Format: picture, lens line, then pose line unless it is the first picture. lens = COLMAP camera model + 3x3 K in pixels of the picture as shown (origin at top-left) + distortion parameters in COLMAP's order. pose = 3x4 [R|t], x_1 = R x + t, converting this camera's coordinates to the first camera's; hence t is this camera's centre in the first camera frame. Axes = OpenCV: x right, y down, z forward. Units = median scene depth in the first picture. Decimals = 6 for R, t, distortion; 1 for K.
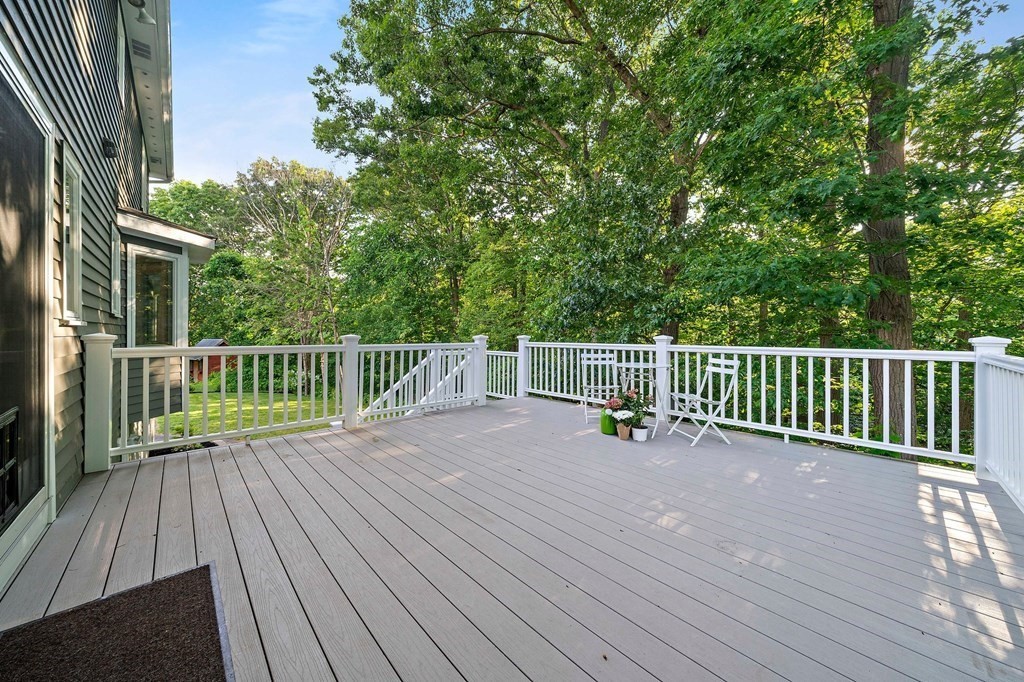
lens RADIAL K [[357.4, 0, 513.4], [0, 357.4, 341.1], [0, 0, 1]] dist [0.000440, 0.000035]
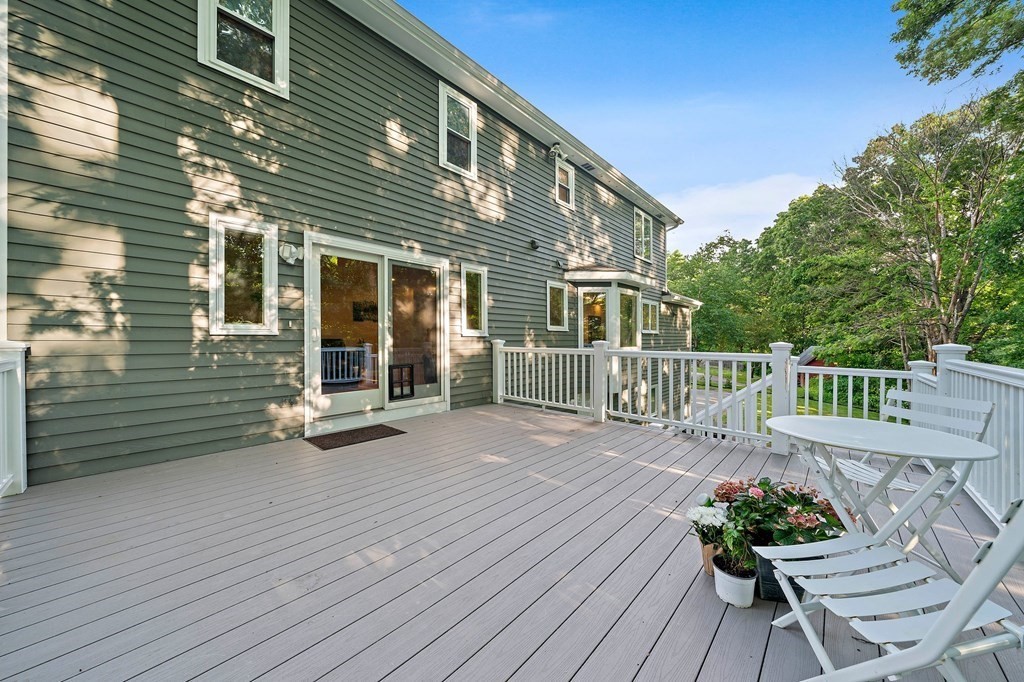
lens RADIAL K [[357.4, 0, 513.4], [0, 357.4, 341.1], [0, 0, 1]] dist [0.000440, 0.000035]
pose [[0.073067, -0.000023, -0.997327, 0.830423], [-0.024869, 0.999689, -0.001845, -0.009465], [0.997017, 0.024938, 0.073043, 0.789620]]
